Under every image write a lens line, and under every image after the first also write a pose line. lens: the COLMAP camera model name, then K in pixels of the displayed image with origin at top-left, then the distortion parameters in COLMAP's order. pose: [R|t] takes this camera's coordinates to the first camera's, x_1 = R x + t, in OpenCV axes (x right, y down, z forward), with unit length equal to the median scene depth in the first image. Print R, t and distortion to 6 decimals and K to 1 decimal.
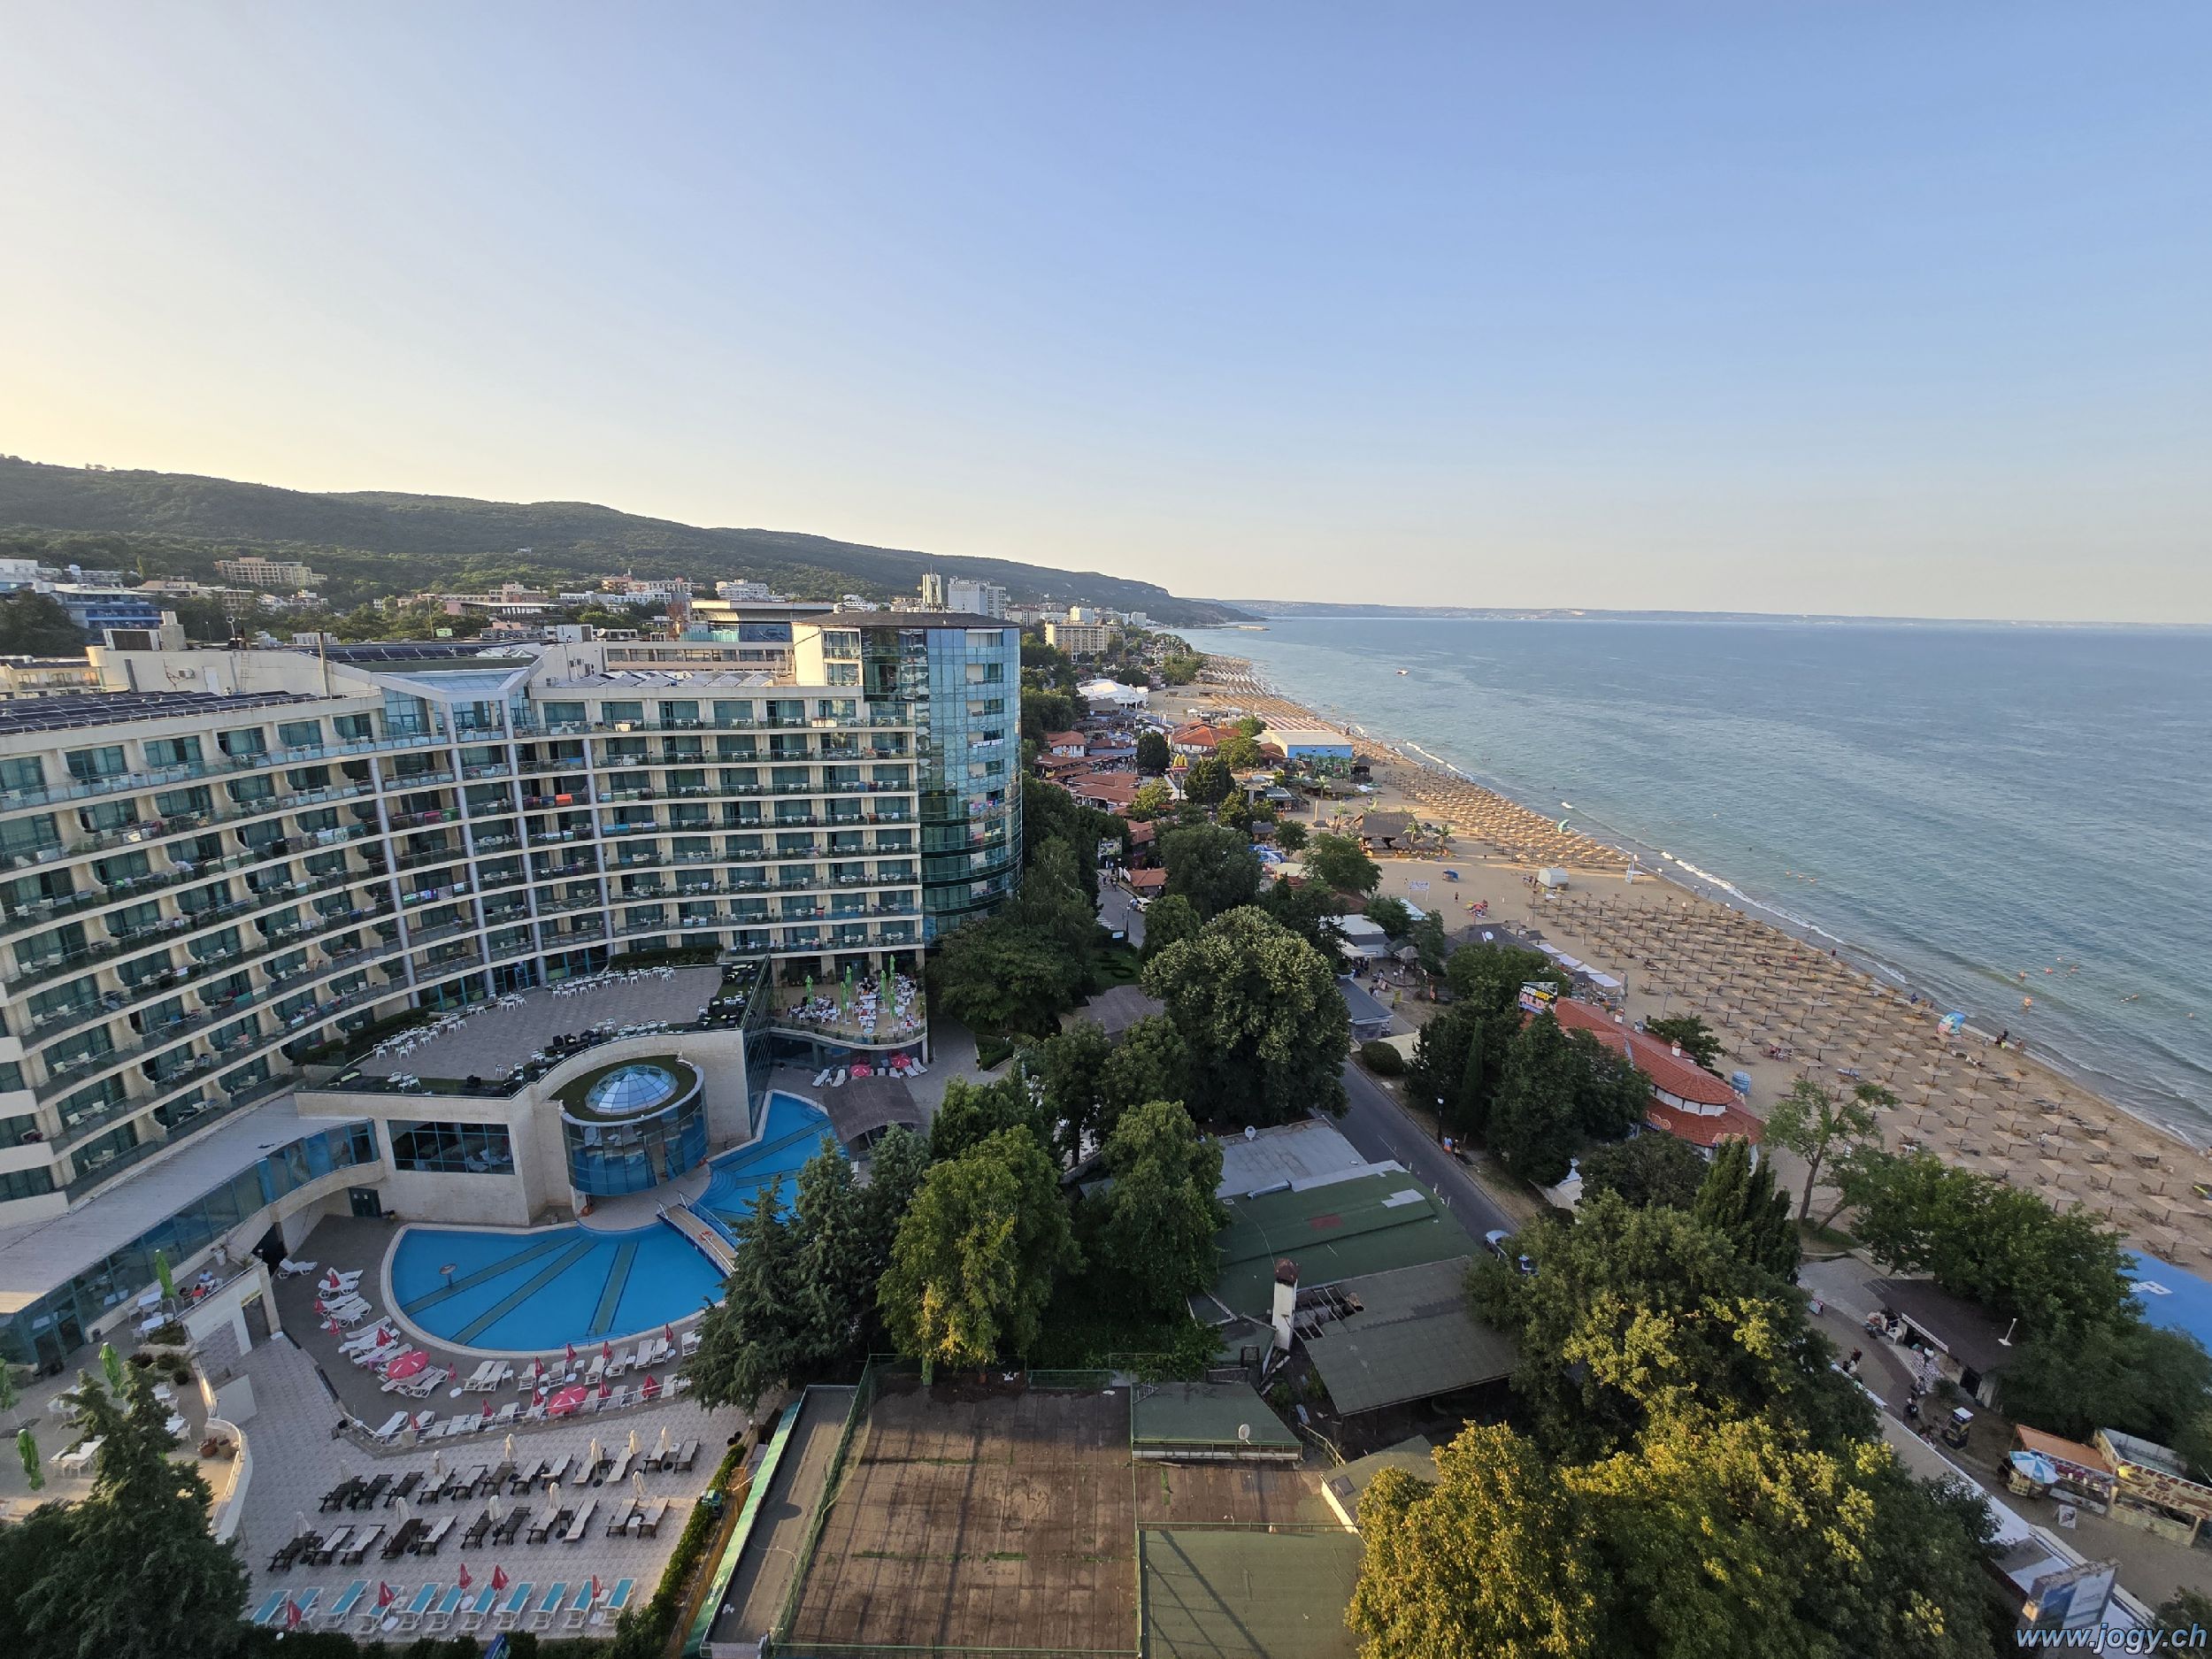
lens RADIAL K [[908.4, 0, 1100.2], [0, 908.4, 813.2], [0, 0, 1]] dist [-0.002525, 0.000837]
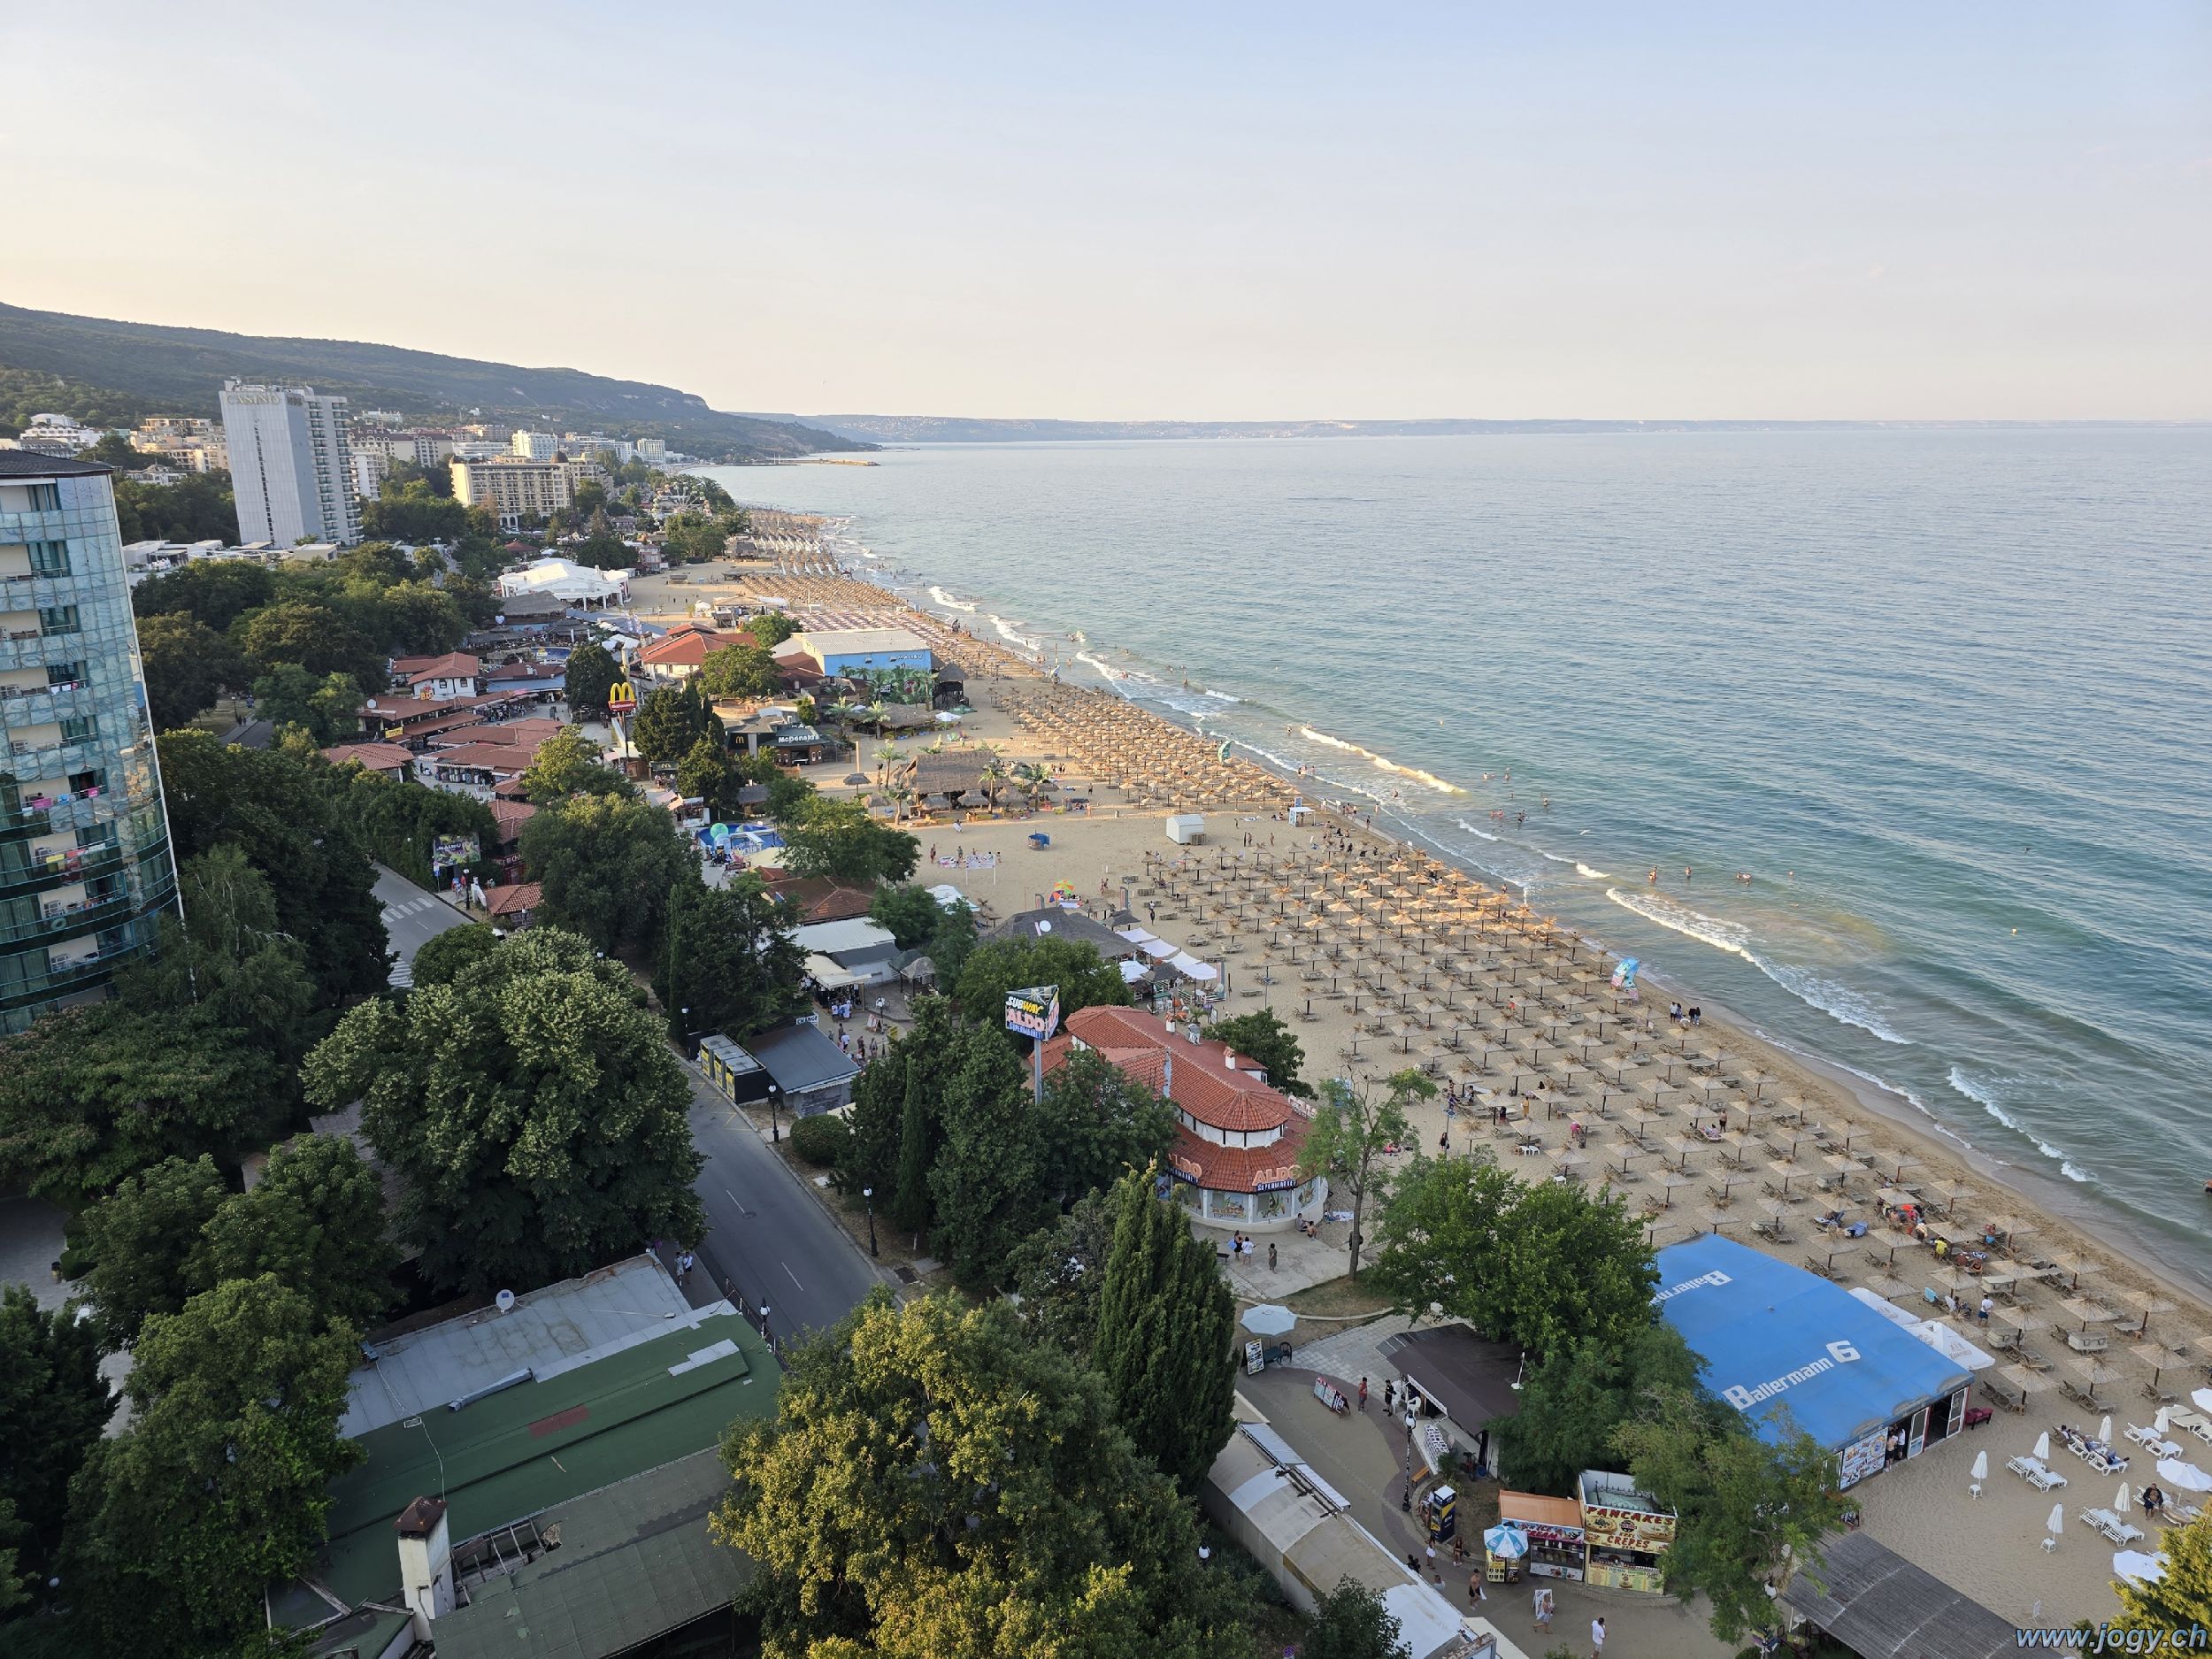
lens RADIAL K [[1494.6, 0, 1104.4], [0, 1494.6, 812.6], [0, 0, 1]] dist [0.073881, -0.074205]
pose [[0.952065, -0.095164, 0.290718, 0.212407], [0.087021, 0.995369, 0.040843, 0.015580], [-0.293258, -0.013587, 0.955937, -0.061225]]
